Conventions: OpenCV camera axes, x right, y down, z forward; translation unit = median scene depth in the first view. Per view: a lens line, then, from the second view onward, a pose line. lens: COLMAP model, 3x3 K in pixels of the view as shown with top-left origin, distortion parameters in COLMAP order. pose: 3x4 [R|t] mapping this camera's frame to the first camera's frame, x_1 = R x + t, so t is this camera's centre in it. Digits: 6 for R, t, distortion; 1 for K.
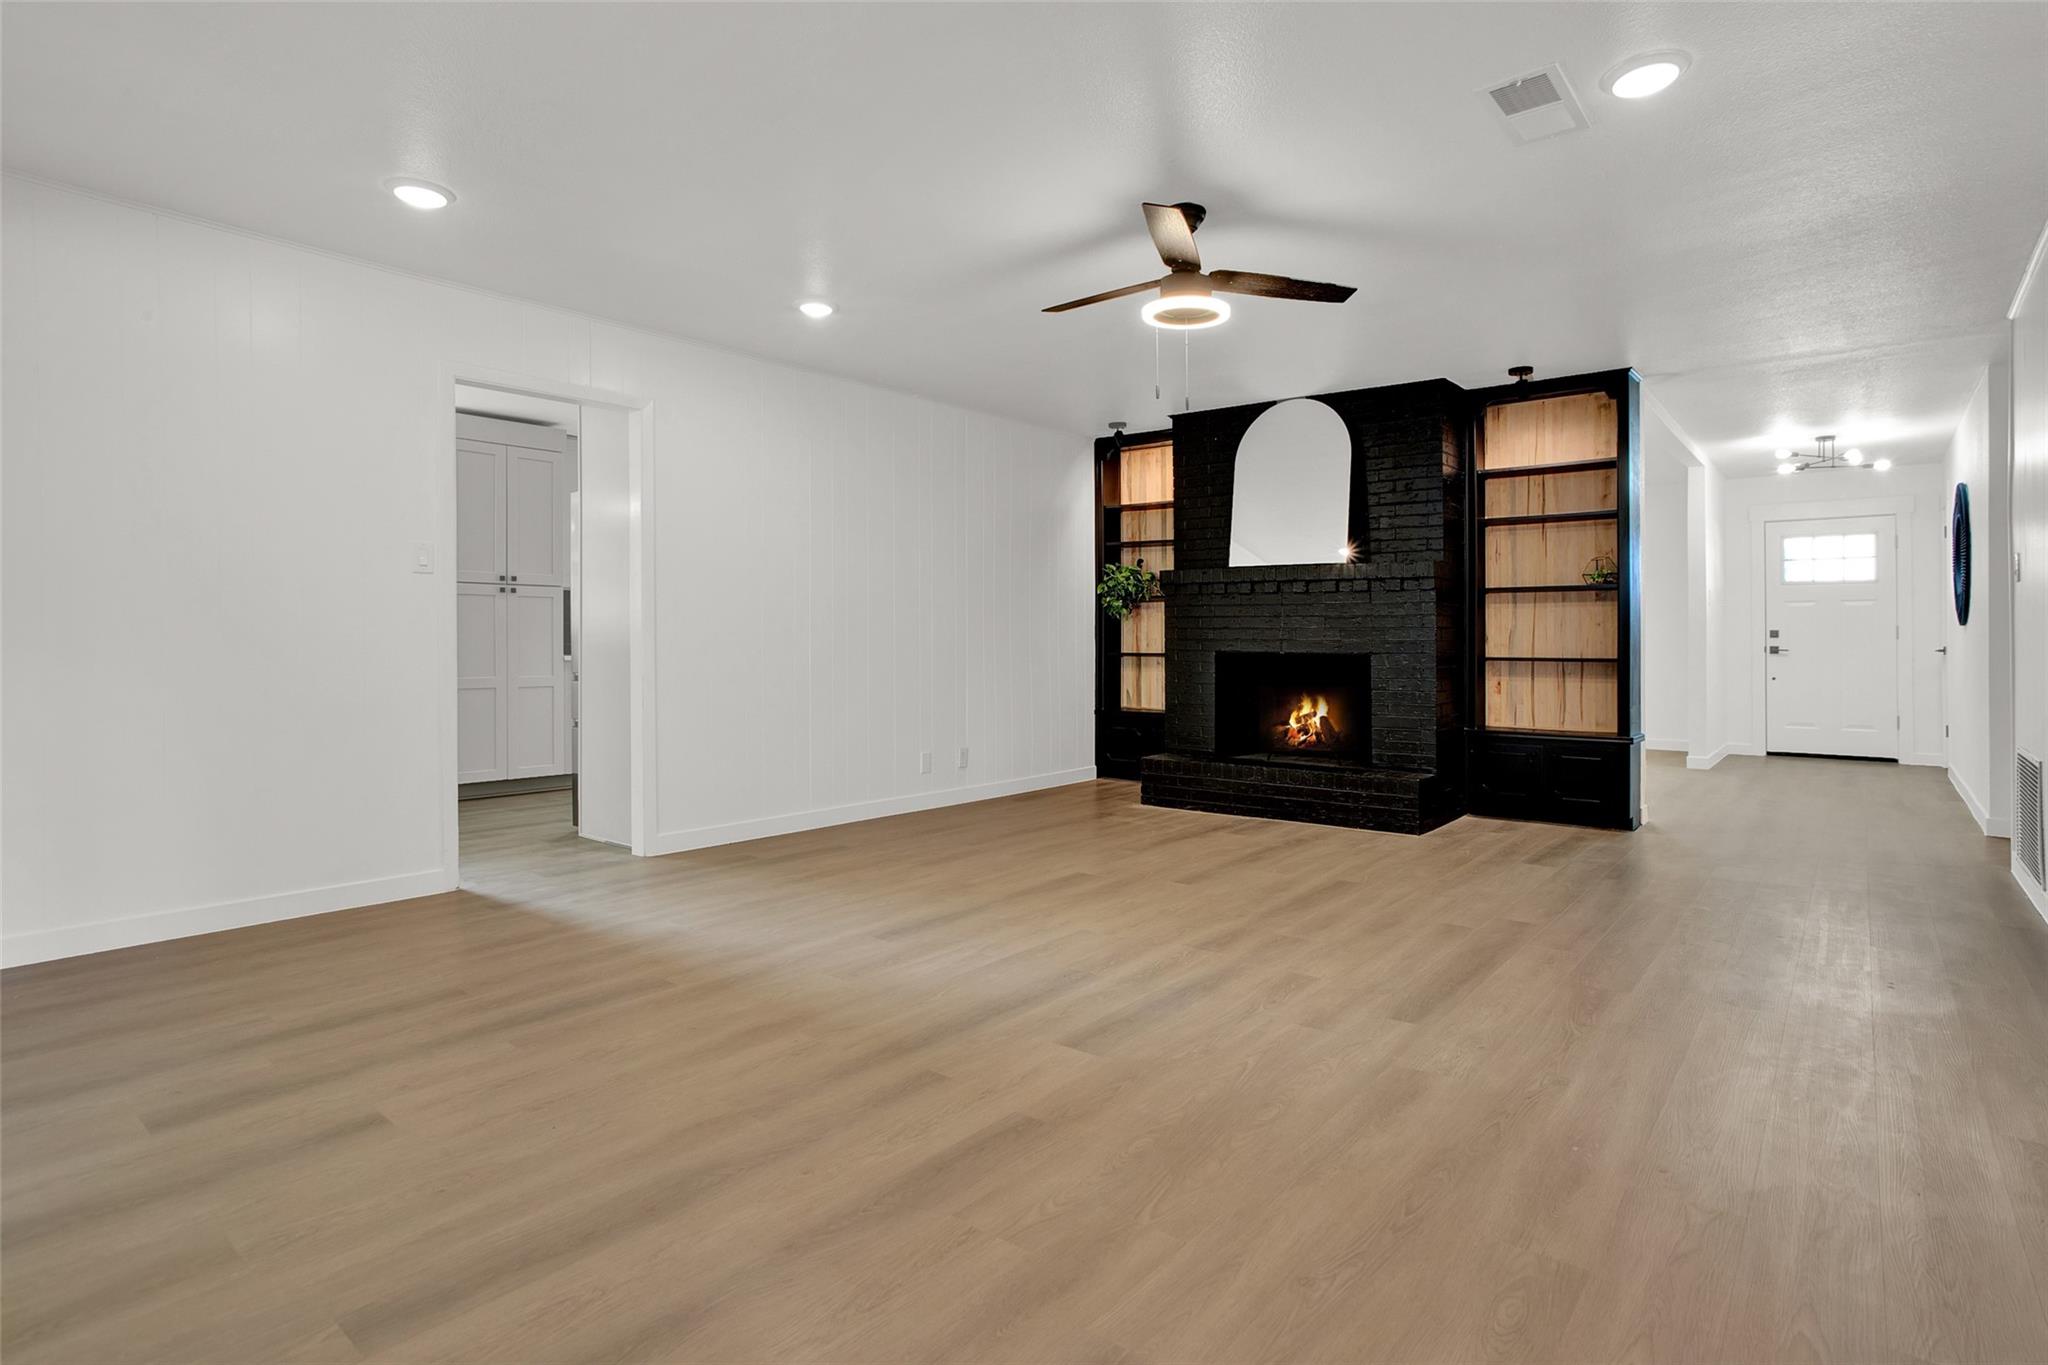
lens RADIAL K [[1042.4, 0, 1055.8], [0, 1042.4, 647.8], [0, 0, 1]] dist [-0.032178, -0.000007]
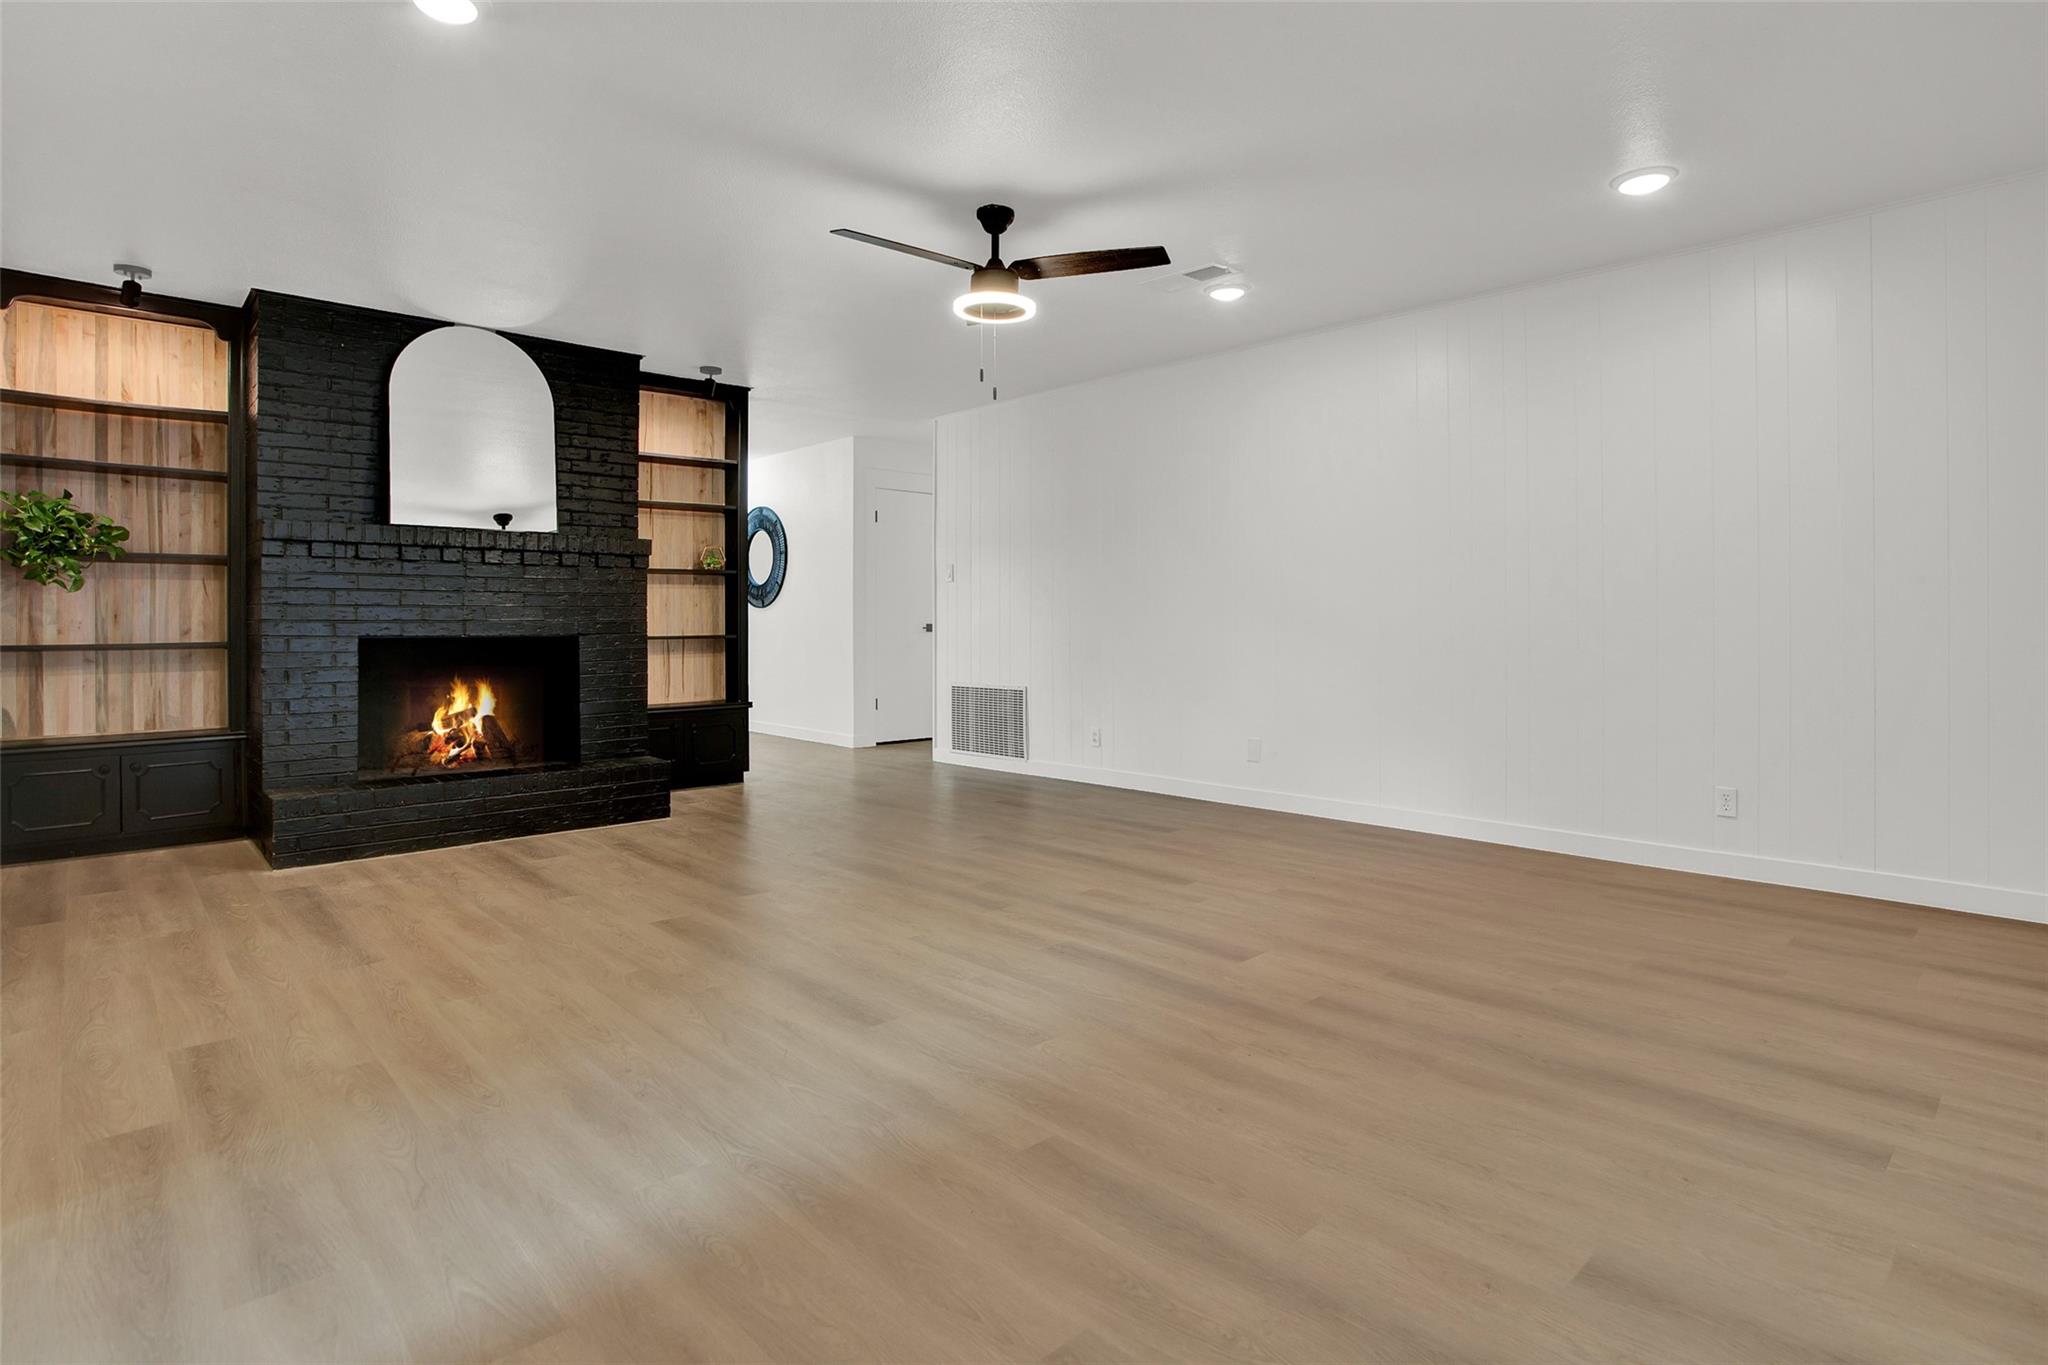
lens RADIAL K [[1042.4, 0, 1043.5], [0, 1042.4, 617.9], [0, 0, 1]] dist [-0.032178, -0.000007]
pose [[0.149898, -0.004353, 0.988692, -0.532976], [0.008995, 0.999955, 0.003039, -0.008476], [-0.988661, 0.008437, 0.149931, 0.459726]]
